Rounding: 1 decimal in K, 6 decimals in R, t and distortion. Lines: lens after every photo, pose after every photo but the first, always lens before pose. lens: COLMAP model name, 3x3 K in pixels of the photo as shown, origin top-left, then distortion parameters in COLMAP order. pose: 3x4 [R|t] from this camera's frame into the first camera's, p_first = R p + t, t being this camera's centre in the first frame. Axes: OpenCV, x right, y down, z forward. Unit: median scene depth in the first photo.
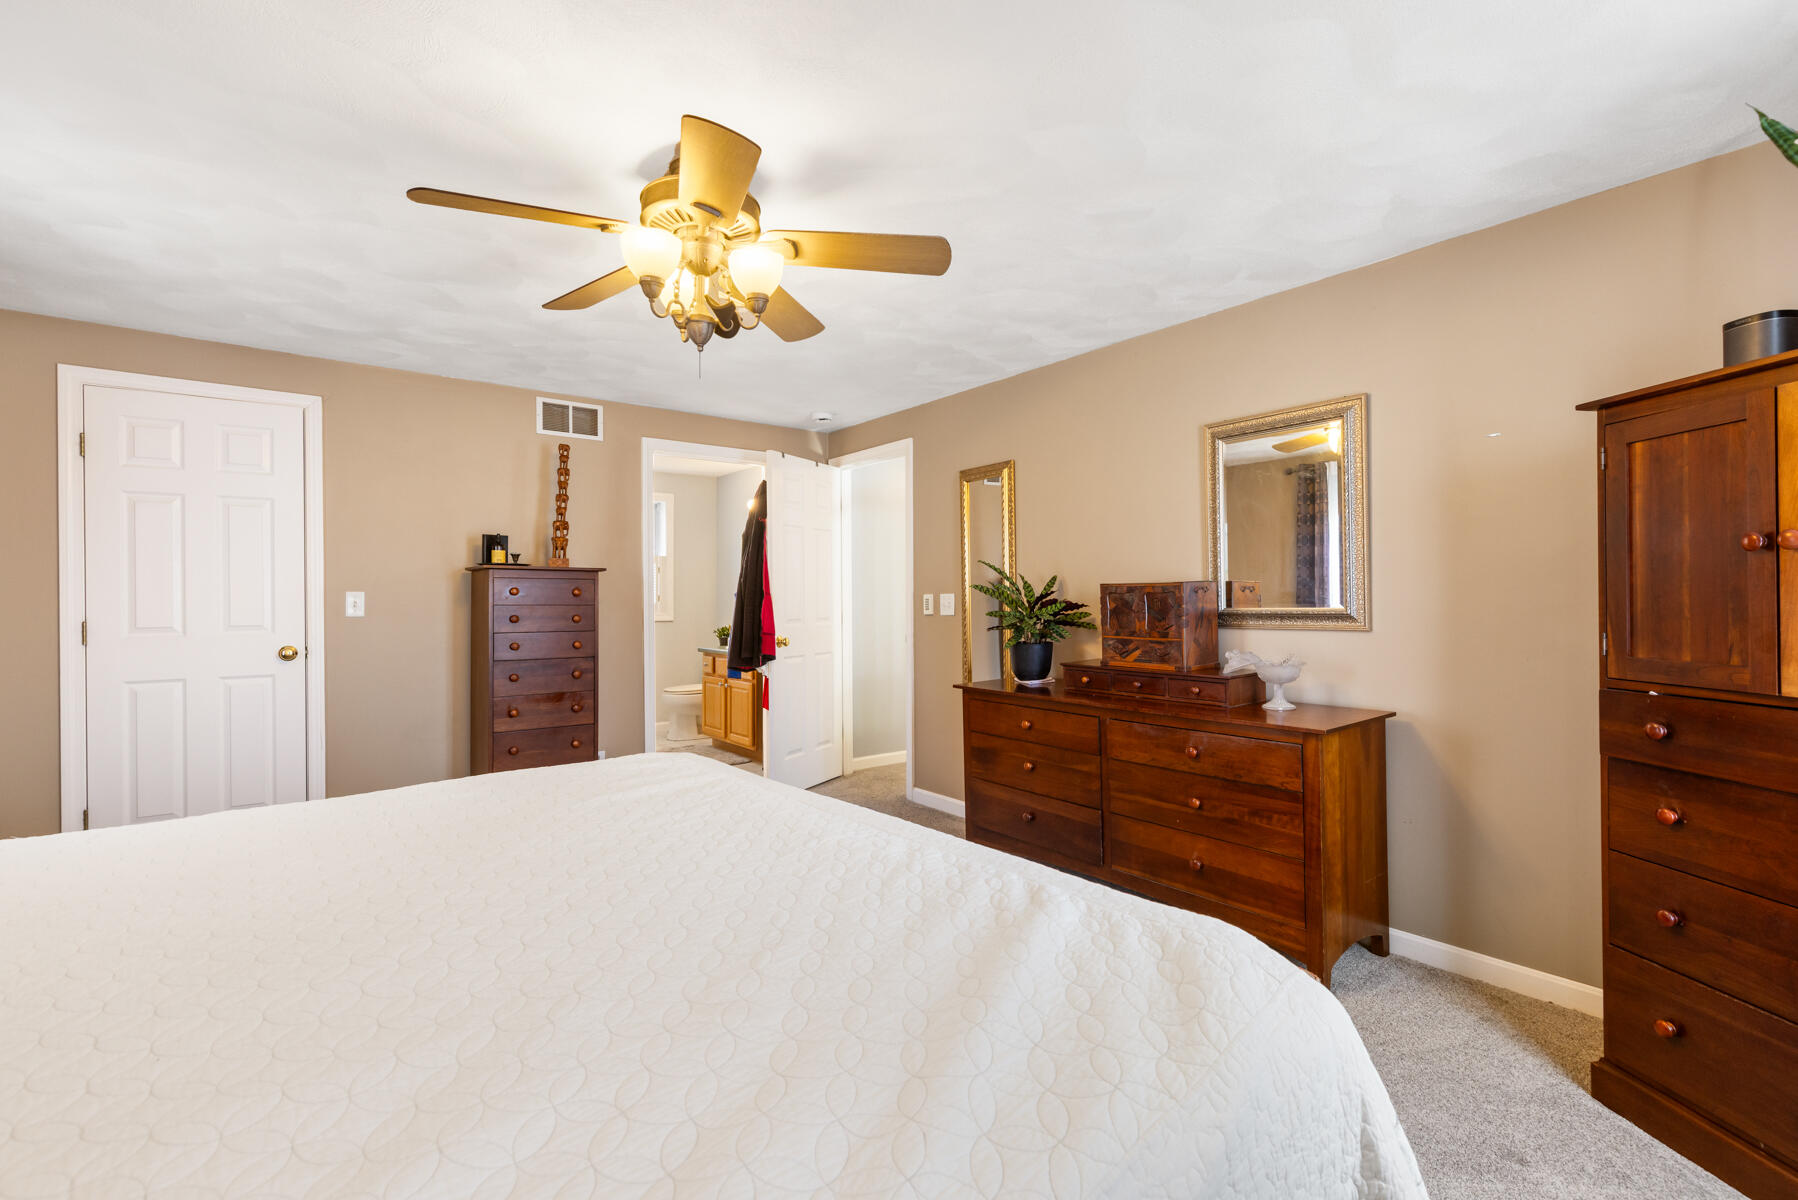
lens RADIAL K [[821.2, 0, 887.4], [0, 821.2, 595.0], [0, 0, 1]] dist [0.007339, -0.001453]
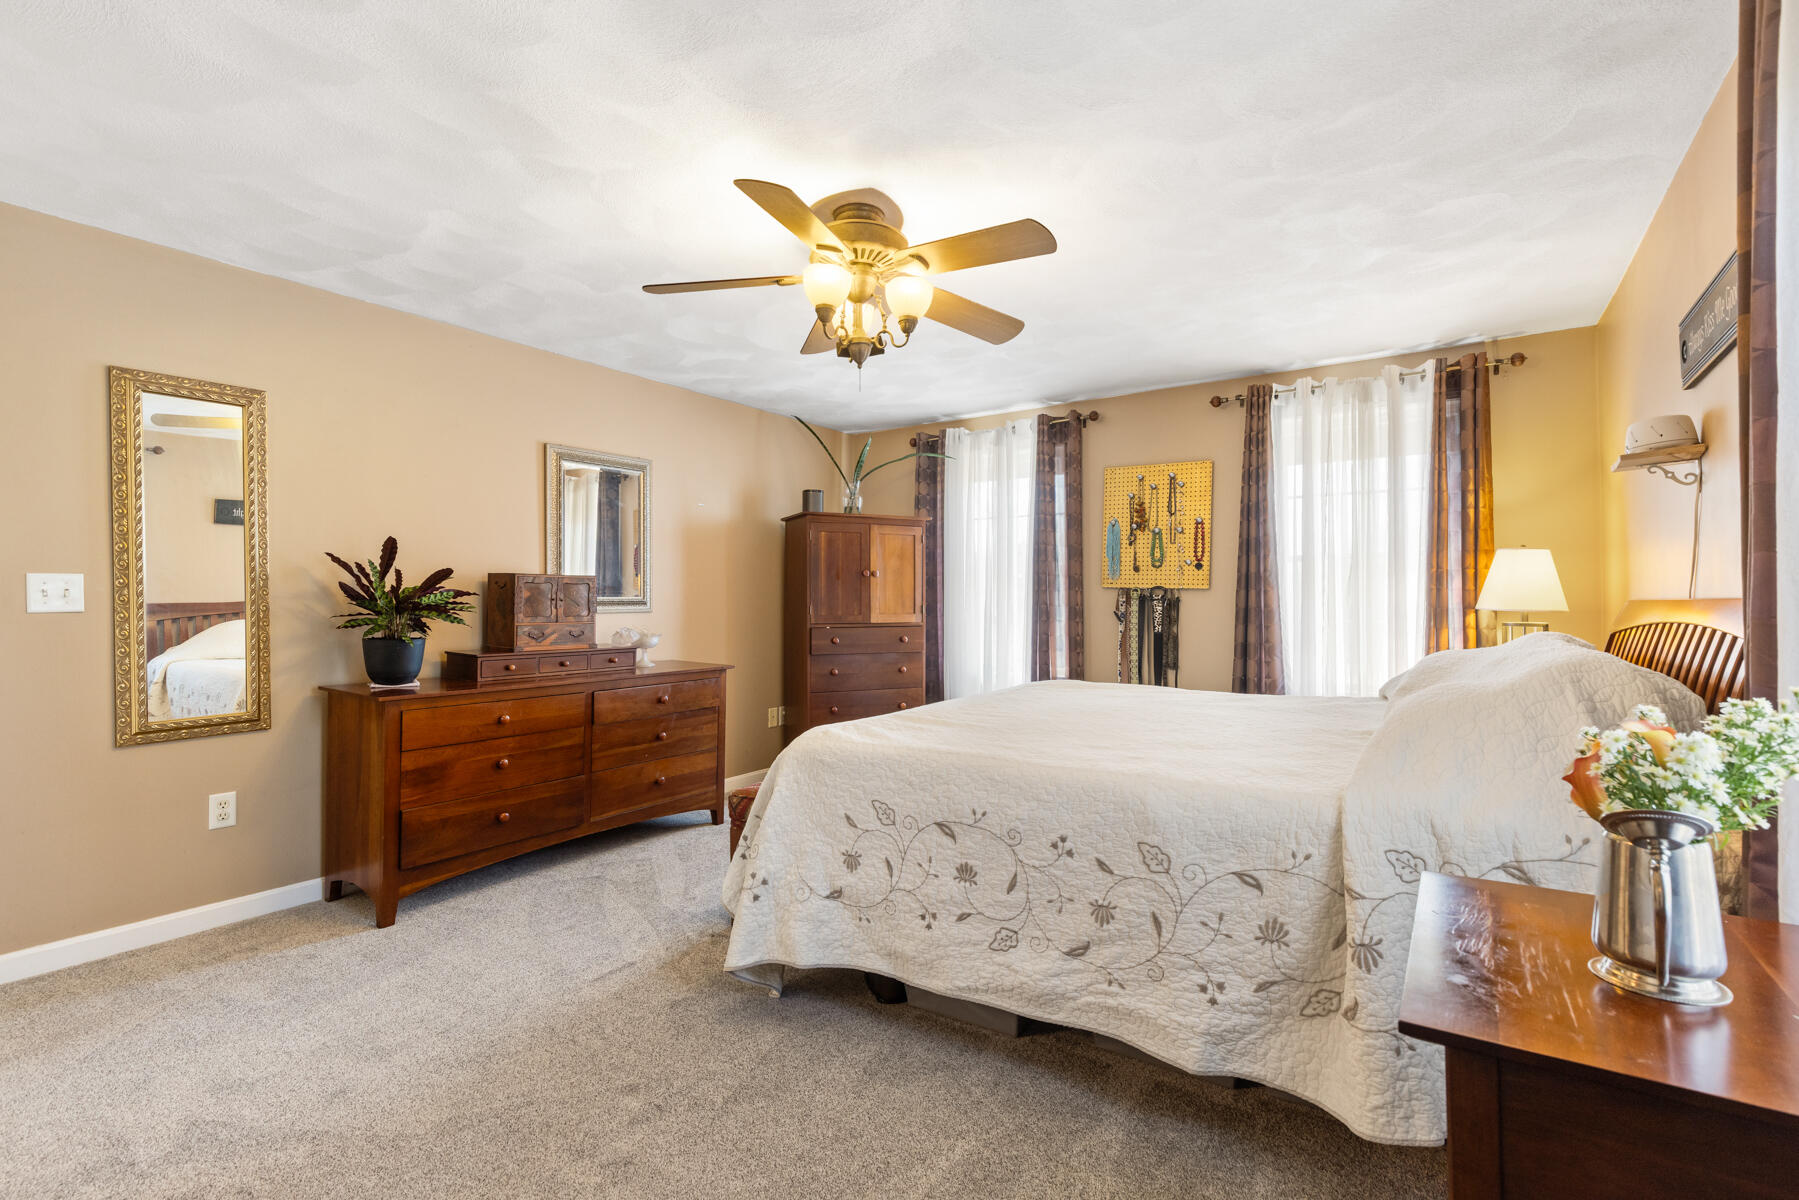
lens RADIAL K [[821.6, 0, 912.0], [0, 821.6, 601.6], [0, 0, 1]] dist [0.007339, -0.001453]
pose [[-0.338819, 0.015583, 0.940723, -0.540270], [0.010014, 0.999866, -0.012956, 0.025212], [-0.940798, 0.005031, -0.338929, 0.544273]]
